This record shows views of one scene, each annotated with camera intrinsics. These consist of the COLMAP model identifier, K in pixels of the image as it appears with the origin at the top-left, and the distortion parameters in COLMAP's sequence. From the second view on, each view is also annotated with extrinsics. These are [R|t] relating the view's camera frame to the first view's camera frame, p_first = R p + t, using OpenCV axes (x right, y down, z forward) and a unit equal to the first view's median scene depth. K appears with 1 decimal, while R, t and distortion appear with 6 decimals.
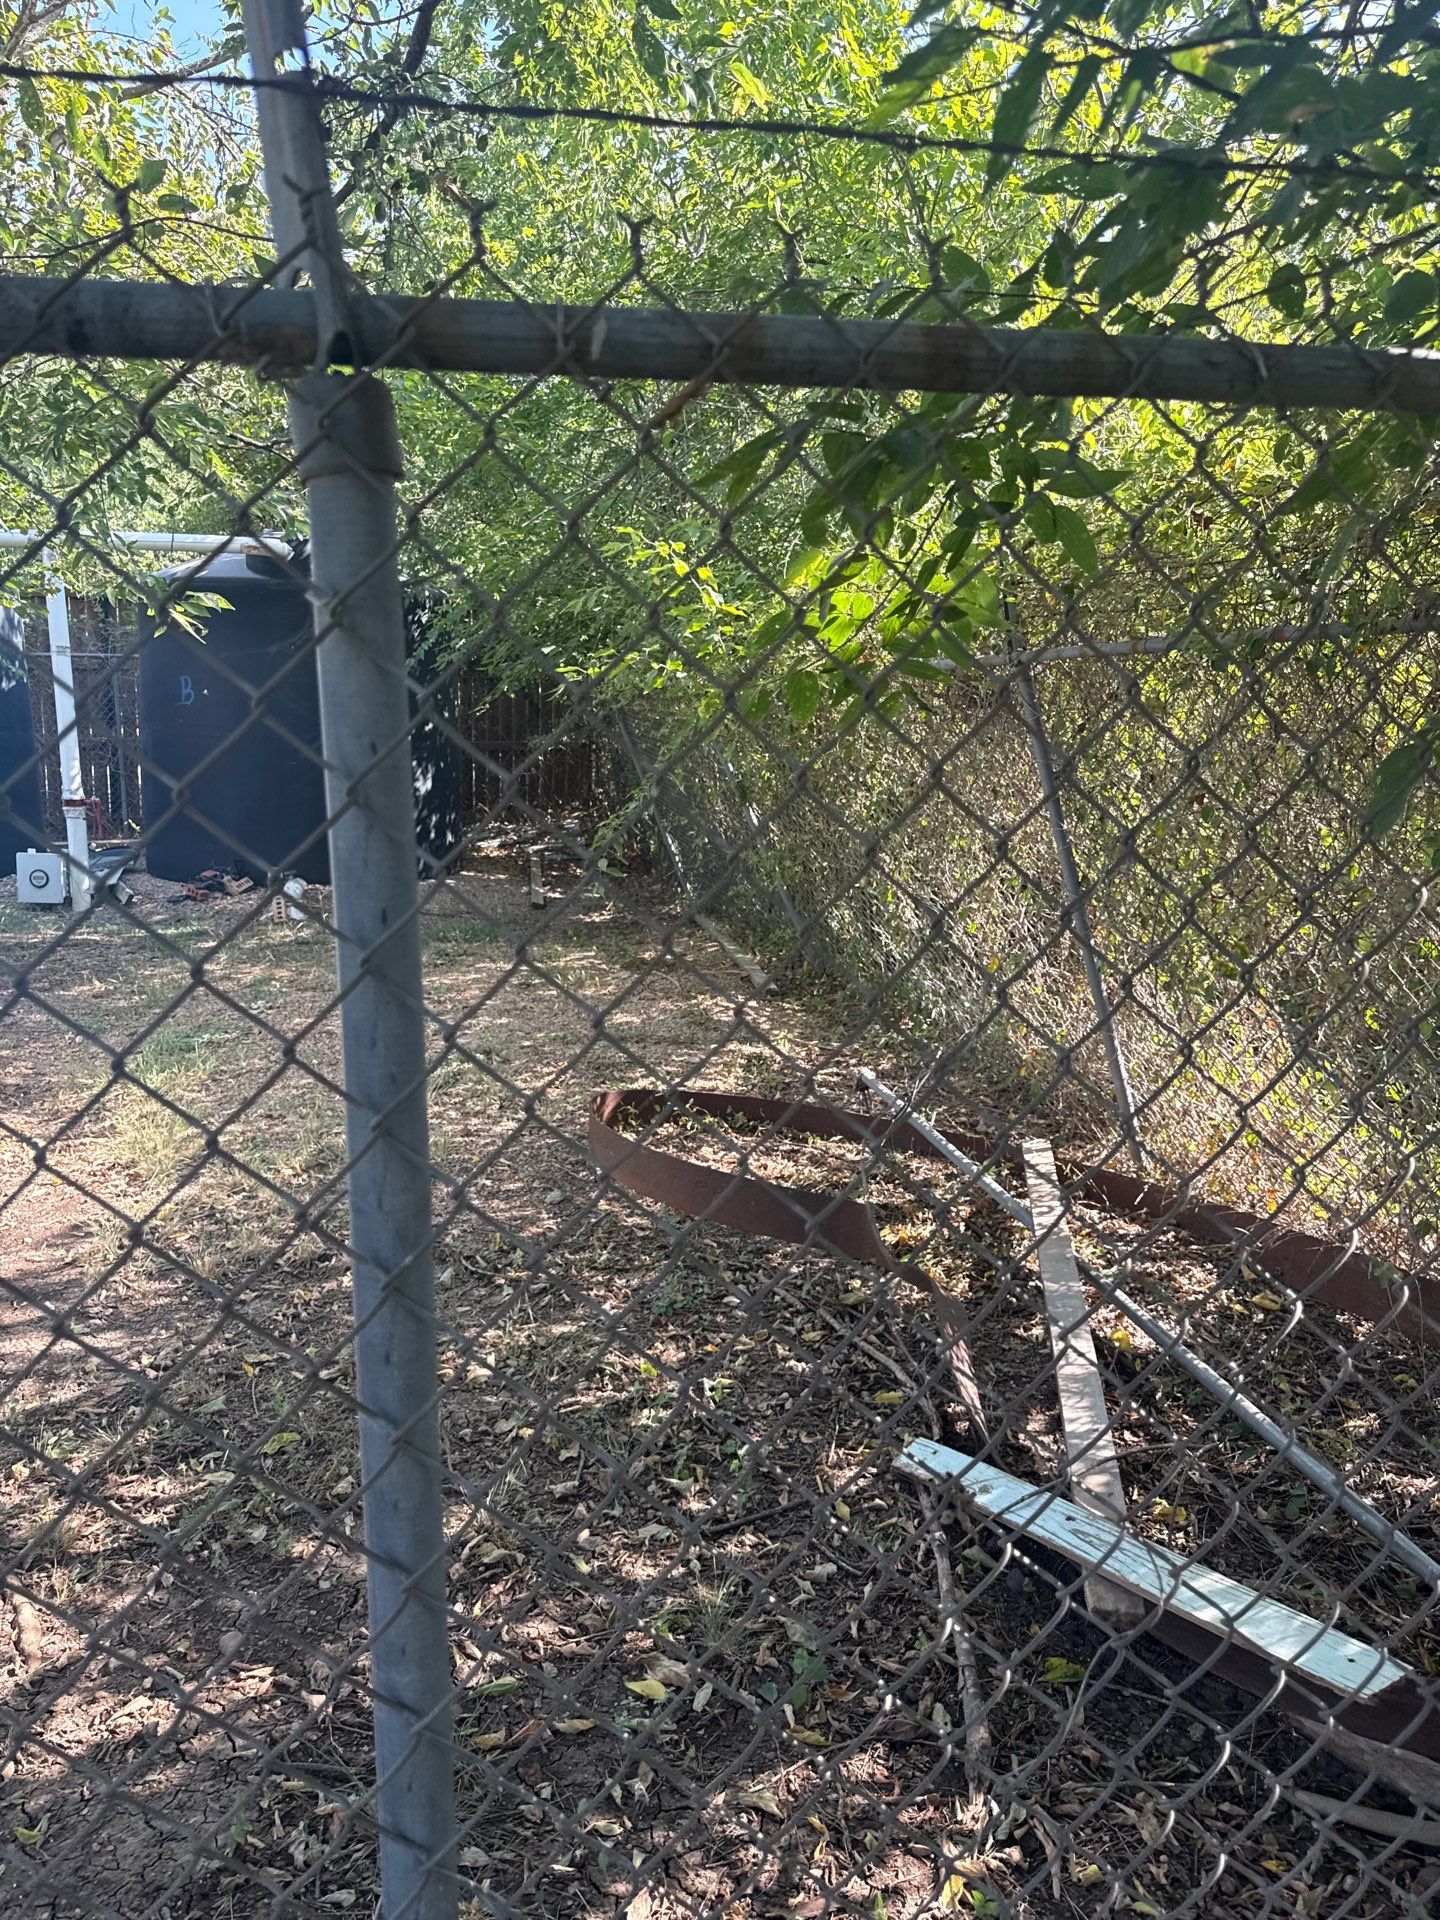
lens RADIAL K [[1422.2, 0, 720.0], [0, 1422.2, 960.0], [0, 0, 1]] dist [0.015738, -0.009875]
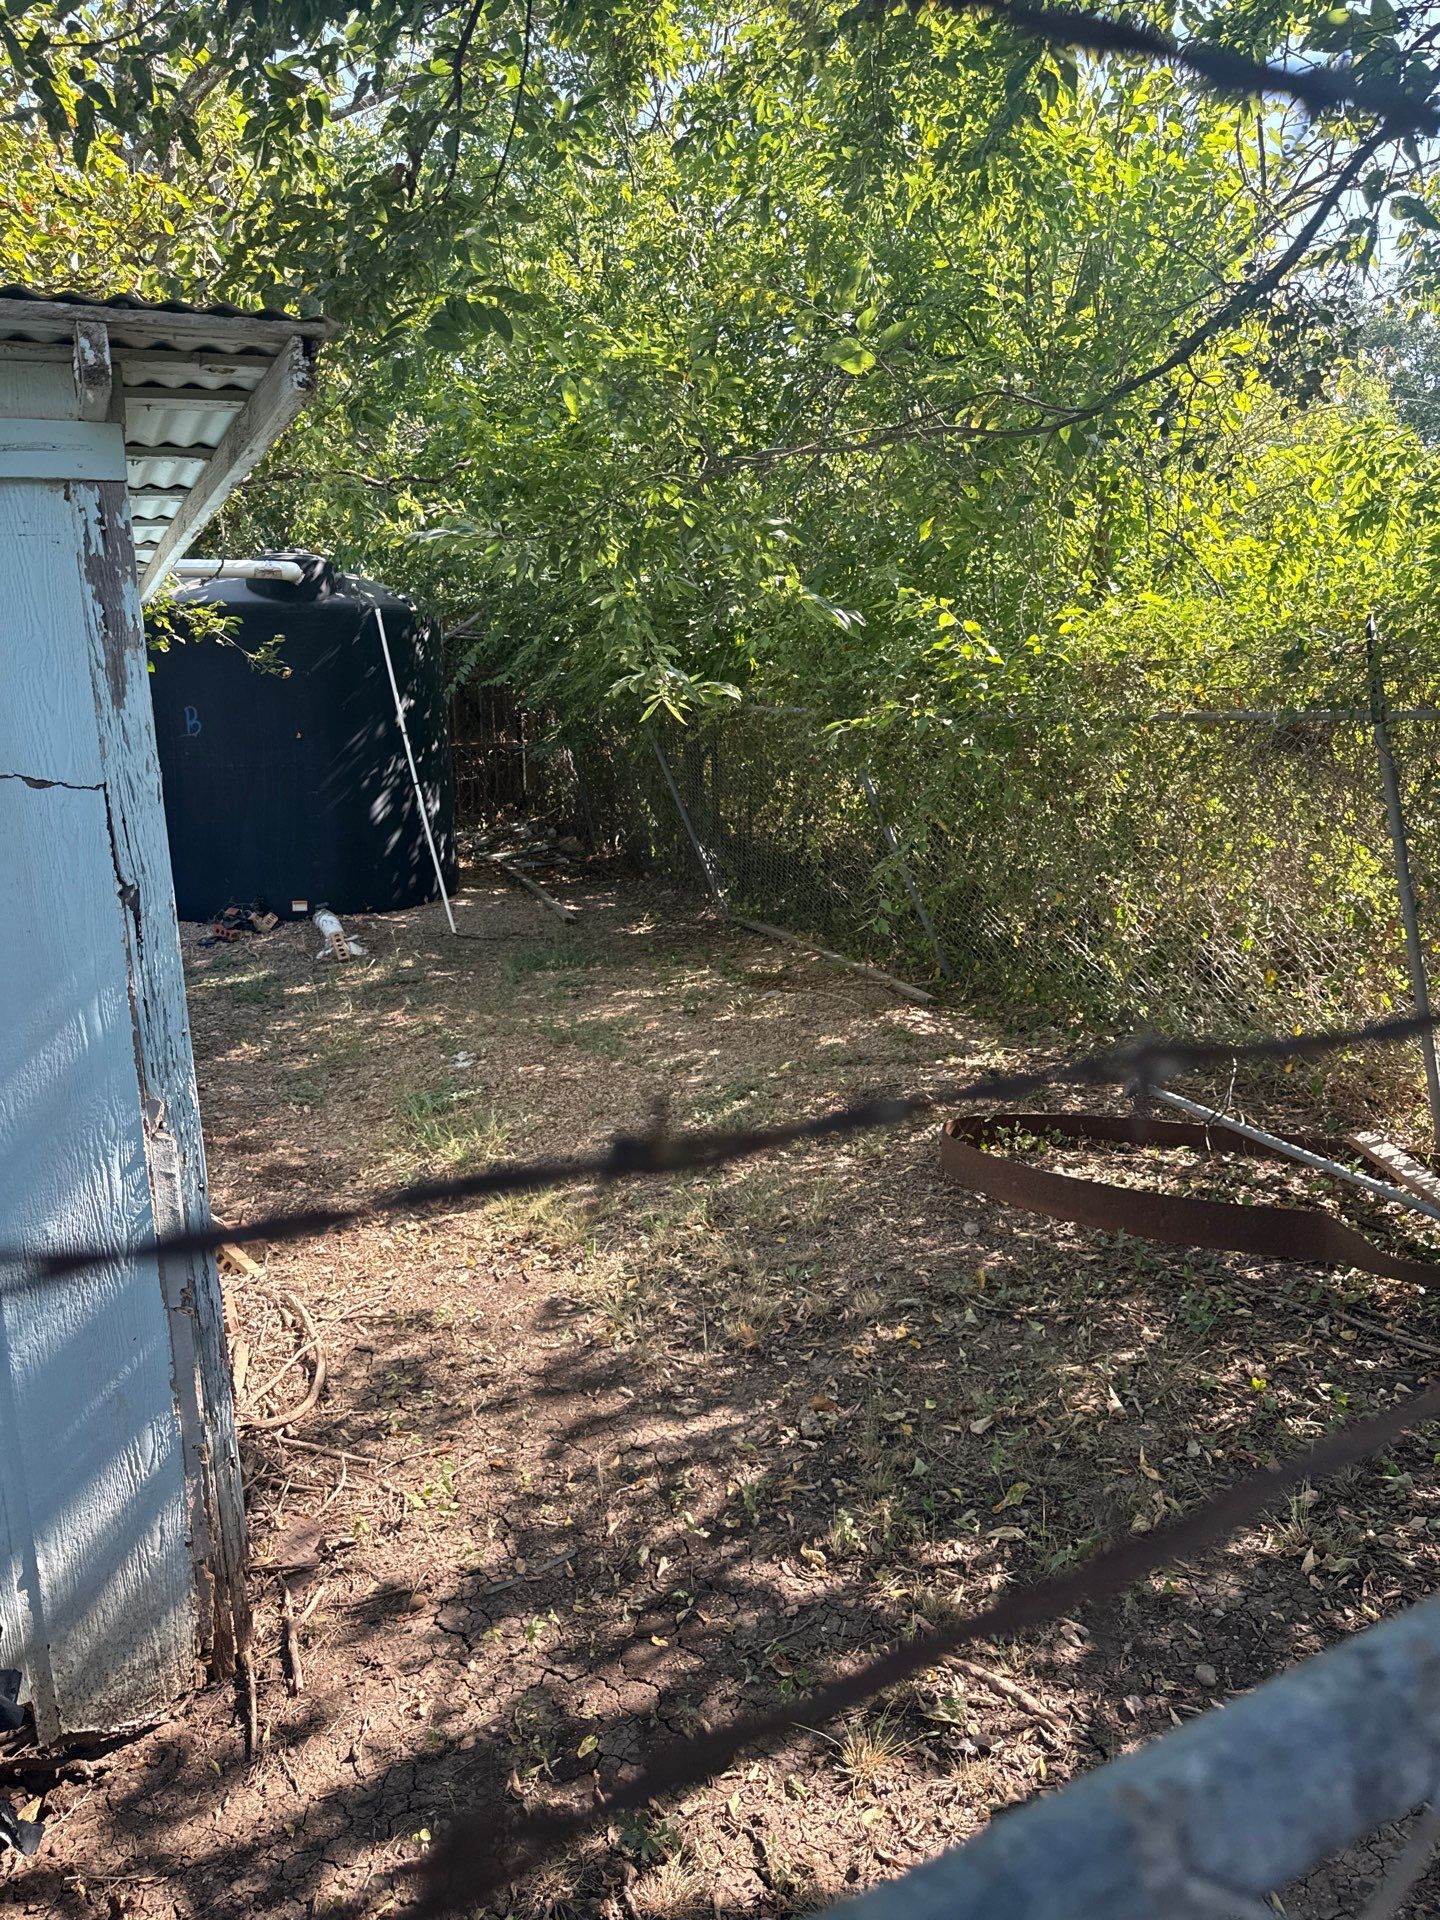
lens RADIAL K [[1422.2, 0, 720.0], [0, 1422.2, 960.0], [0, 0, 1]] dist [0.015738, -0.009875]
pose [[0.980982, -0.068783, 0.181503, -0.216756], [0.064596, 0.997493, 0.028885, -0.035249], [-0.183035, -0.016612, 0.982966, -0.006813]]
